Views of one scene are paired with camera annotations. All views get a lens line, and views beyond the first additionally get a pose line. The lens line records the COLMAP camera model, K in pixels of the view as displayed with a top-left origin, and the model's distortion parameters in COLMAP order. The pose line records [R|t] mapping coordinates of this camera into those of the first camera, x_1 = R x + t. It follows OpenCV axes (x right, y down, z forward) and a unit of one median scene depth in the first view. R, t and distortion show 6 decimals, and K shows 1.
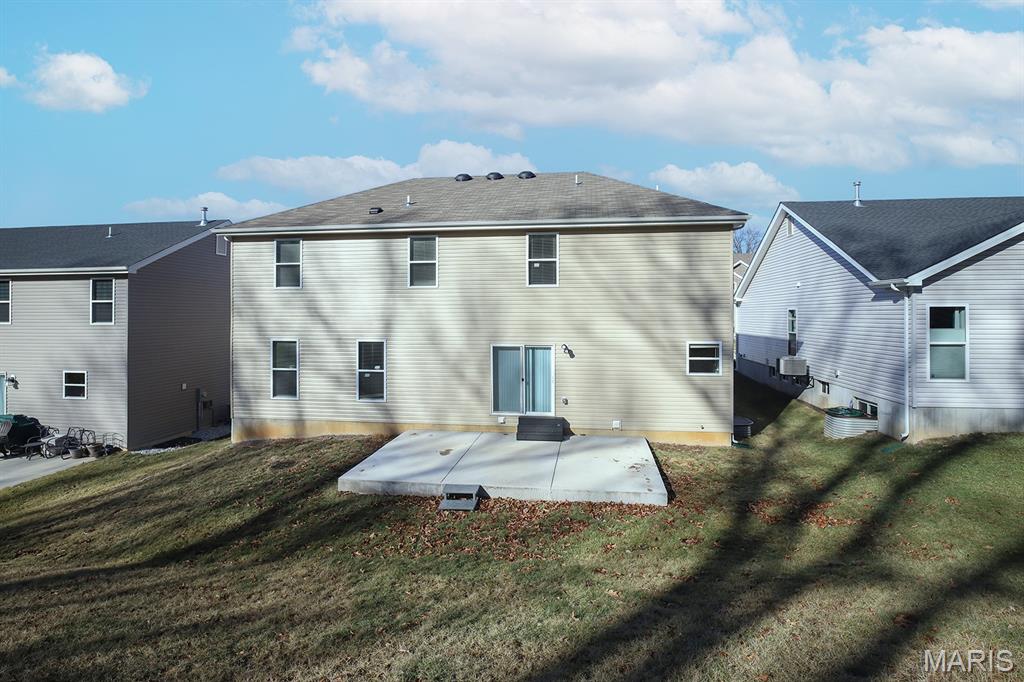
lens RADIAL K [[500.6, 0, 513.3], [0, 500.6, 339.8], [0, 0, 1]] dist [-0.015042, 0.001447]
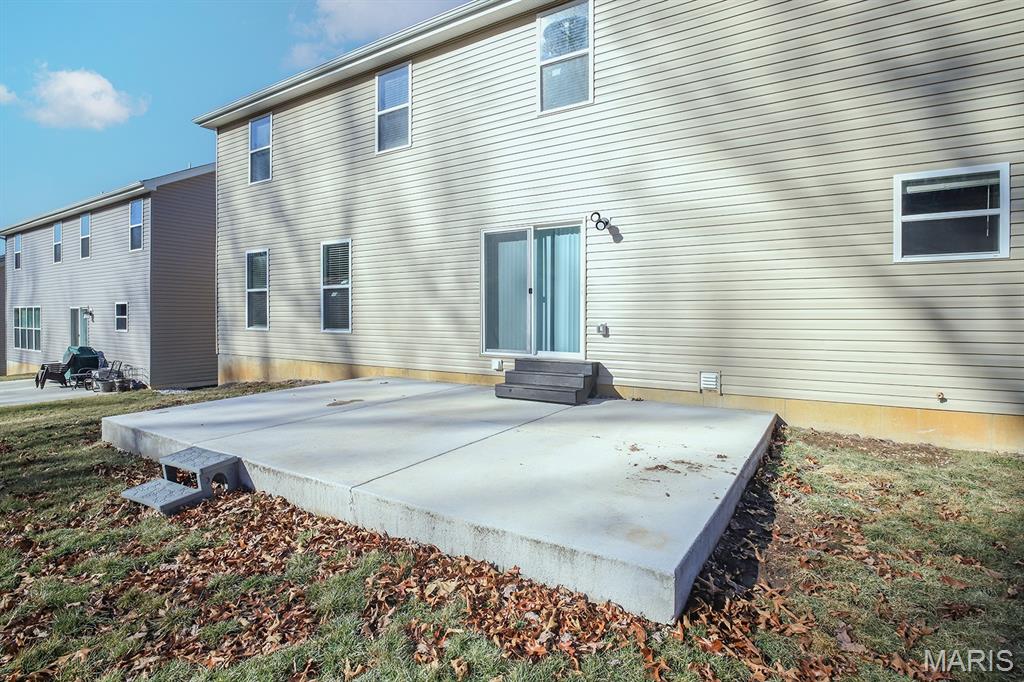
lens RADIAL K [[500.6, 0, 510.8], [0, 500.6, 339.2], [0, 0, 1]] dist [-0.015042, 0.001447]
pose [[0.907465, 0.018100, -0.419737, 0.226690], [-0.015536, 0.999834, 0.009525, 0.125429], [0.419840, -0.002122, 0.907596, 0.493743]]
